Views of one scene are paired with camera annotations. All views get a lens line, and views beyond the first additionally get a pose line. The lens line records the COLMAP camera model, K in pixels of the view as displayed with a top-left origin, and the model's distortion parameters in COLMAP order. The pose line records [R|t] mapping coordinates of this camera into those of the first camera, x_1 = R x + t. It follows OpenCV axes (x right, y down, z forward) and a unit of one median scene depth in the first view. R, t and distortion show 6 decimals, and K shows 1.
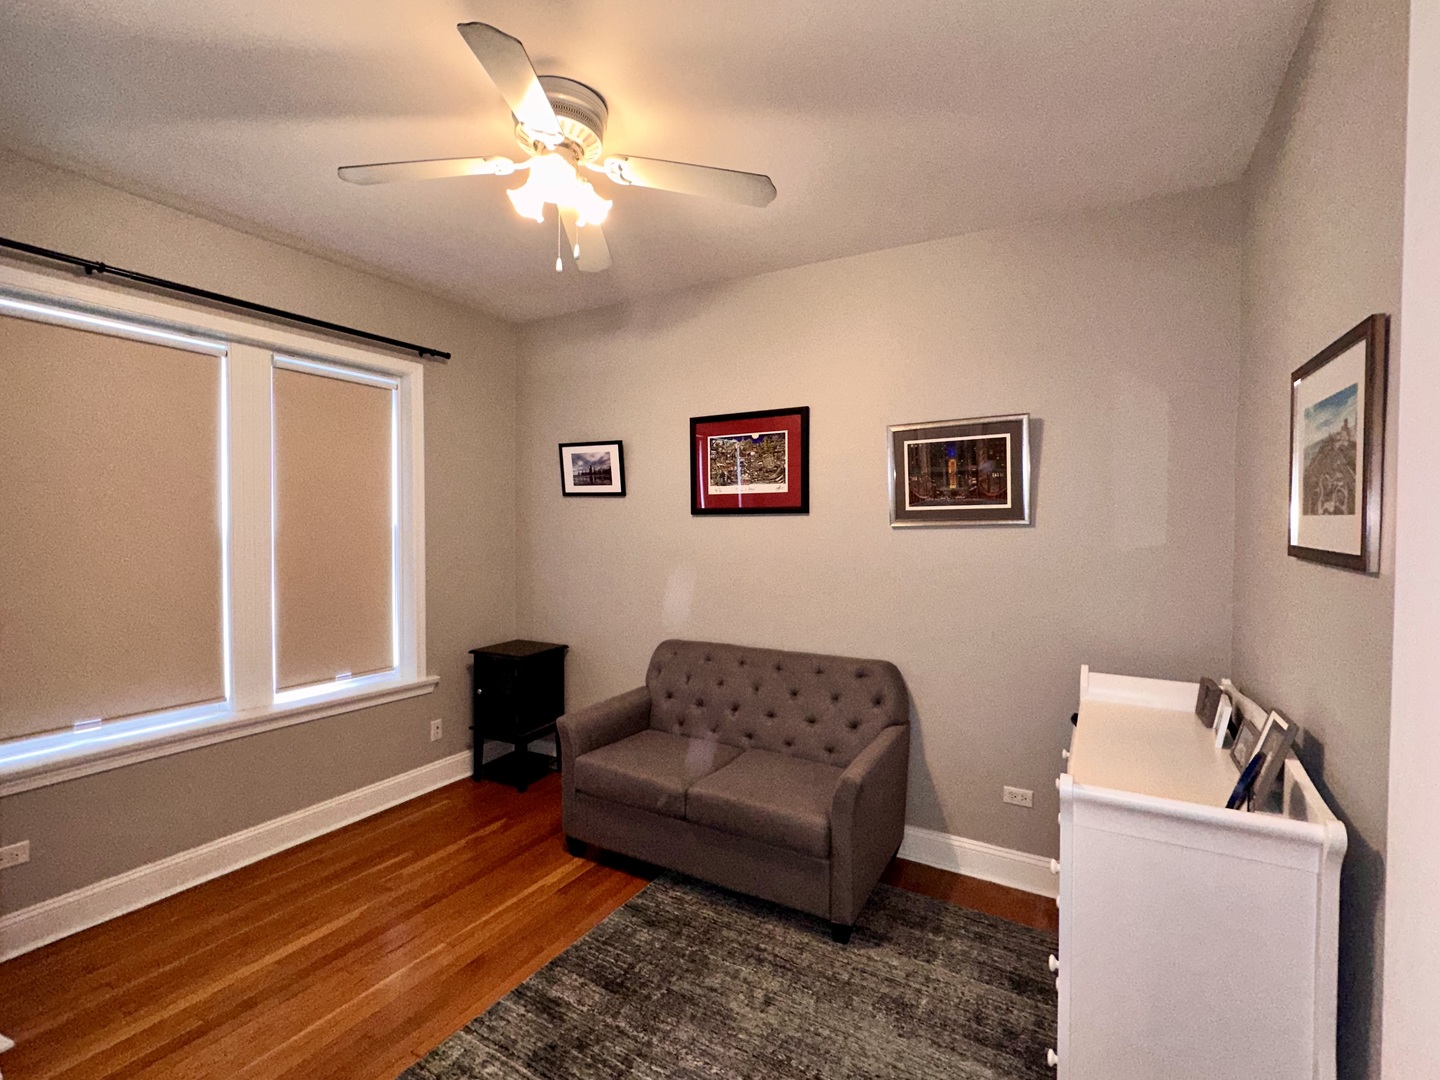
lens RADIAL K [[662.5, 0, 715.7], [0, 662.5, 539.6], [0, 0, 1]] dist [0.000041, 0.000104]
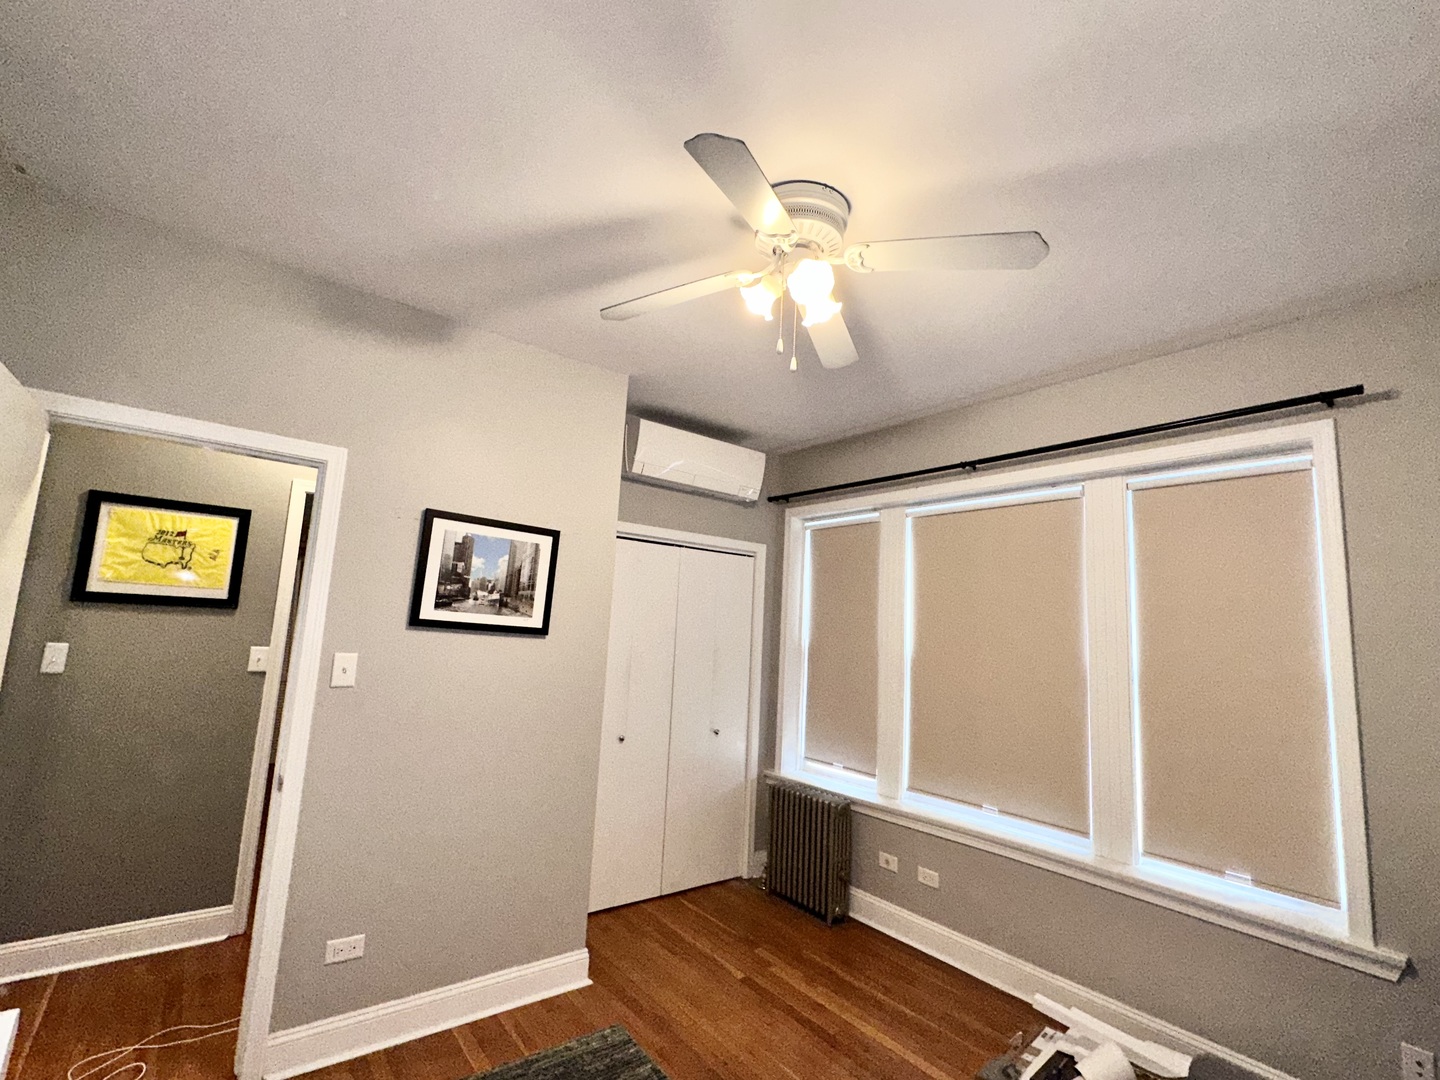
lens RADIAL K [[662.5, 0, 715.7], [0, 662.5, 539.6], [0, 0, 1]] dist [0.000041, 0.000104]
pose [[-0.381412, -0.142680, -0.913327, 1.184212], [-0.067224, 0.989682, -0.126535, -0.093288], [0.921957, 0.013136, -0.387068, 2.370437]]
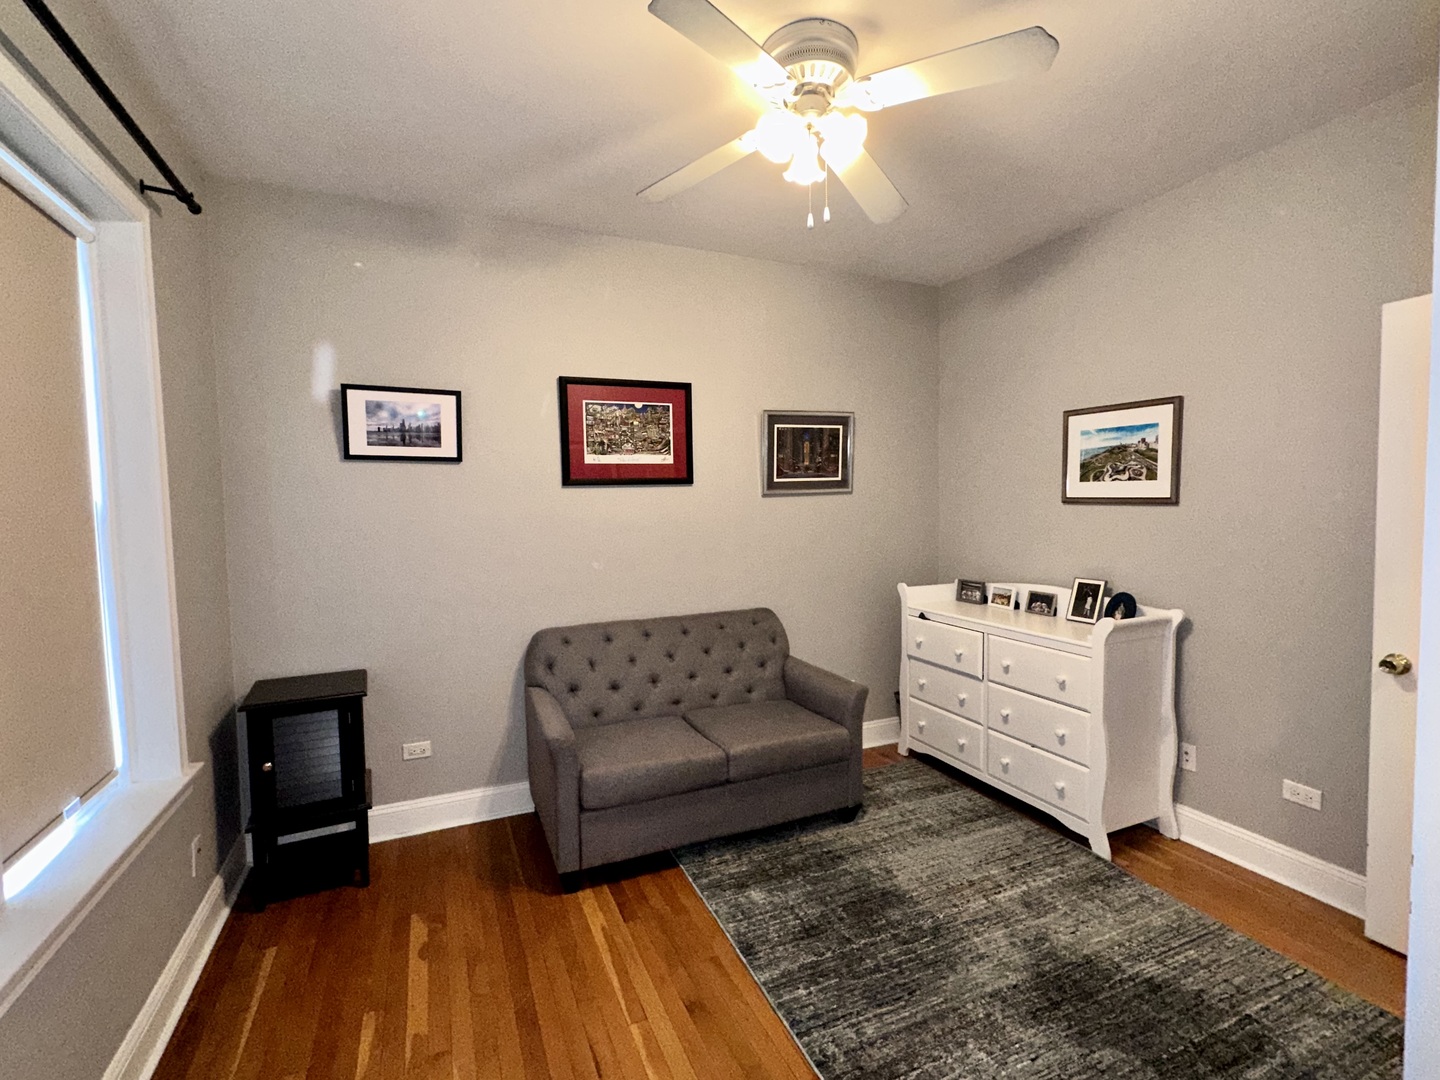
lens RADIAL K [[662.5, 0, 715.7], [0, 662.5, 539.6], [0, 0, 1]] dist [0.000041, 0.000104]
pose [[0.593219, -0.060118, 0.802793, -0.686006], [0.038142, 0.998187, 0.046565, 0.001364], [-0.804137, 0.002997, 0.594436, 0.327449]]
